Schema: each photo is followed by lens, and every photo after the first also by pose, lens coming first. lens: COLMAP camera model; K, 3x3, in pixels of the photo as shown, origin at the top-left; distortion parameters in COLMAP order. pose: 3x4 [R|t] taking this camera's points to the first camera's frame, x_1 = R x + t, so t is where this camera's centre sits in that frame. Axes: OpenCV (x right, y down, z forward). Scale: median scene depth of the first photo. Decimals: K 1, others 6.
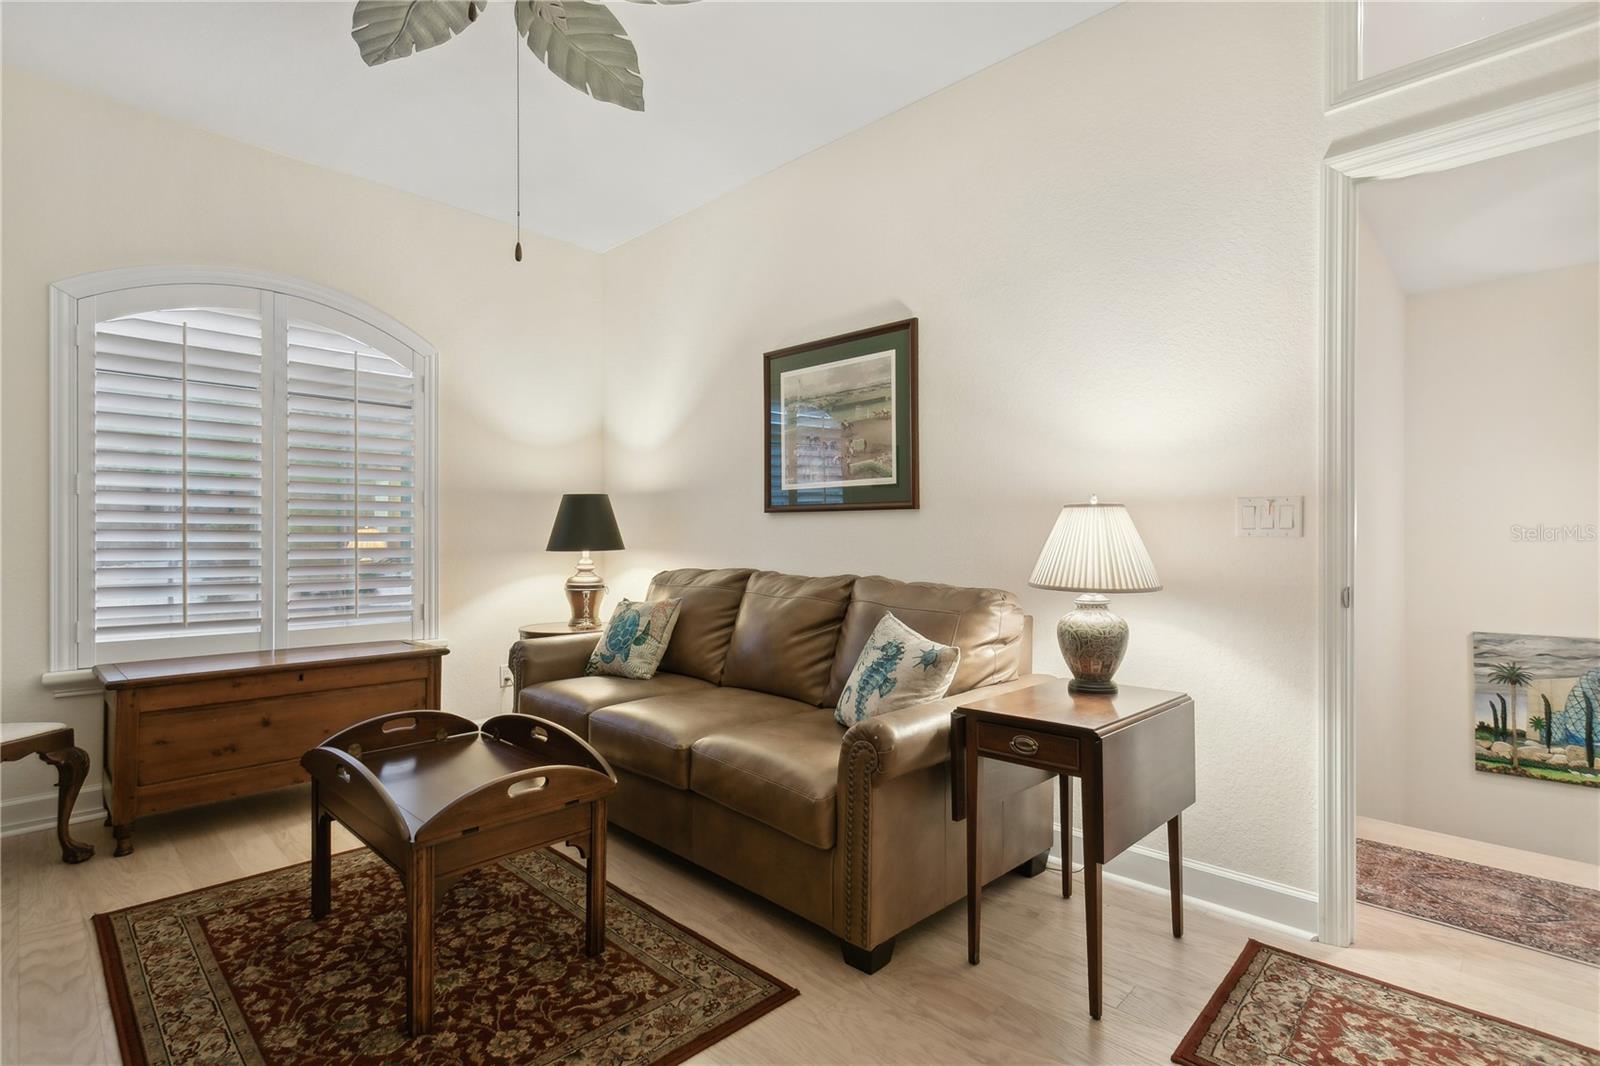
lens RADIAL K [[774.6, 0, 796.4], [0, 774.6, 538.6], [0, 0, 1]] dist [0.002207, 0.003758]
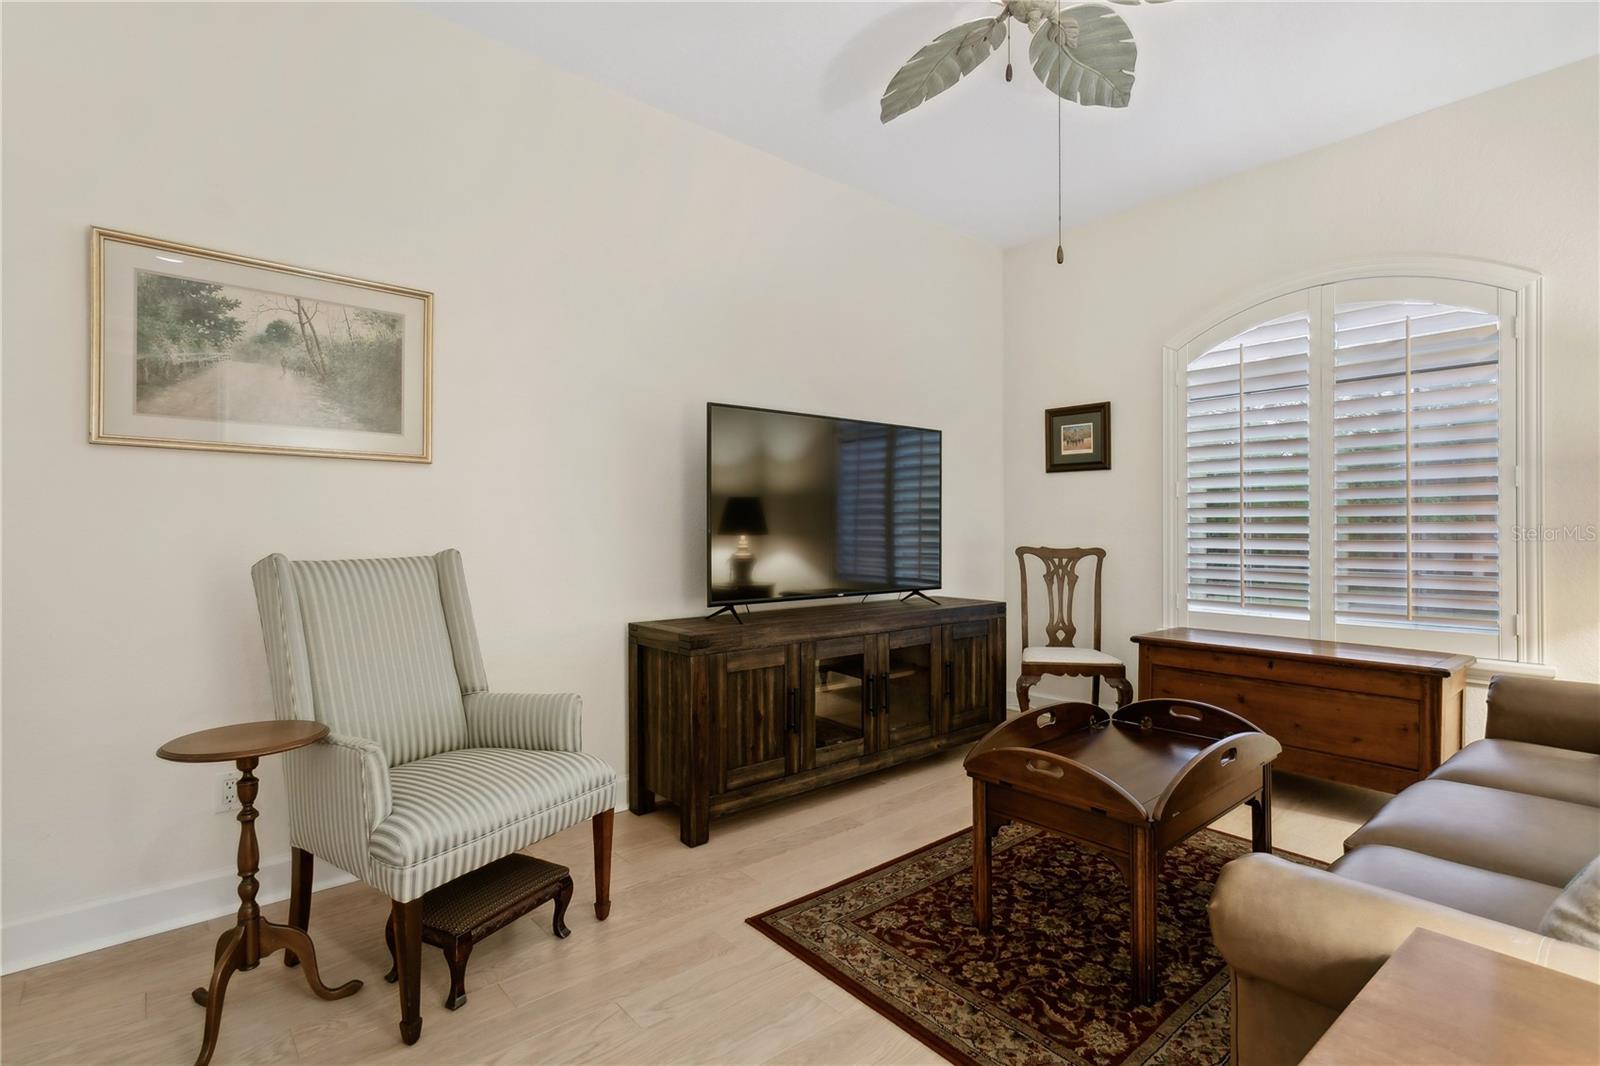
lens RADIAL K [[774.6, 0, 798.1], [0, 774.6, 525.9], [0, 0, 1]] dist [0.002207, 0.003758]
pose [[-0.097989, -0.006457, -0.995166, 0.651755], [-0.002132, 0.999978, -0.006279, 0.003590], [0.995185, 0.001507, -0.098001, 0.694638]]
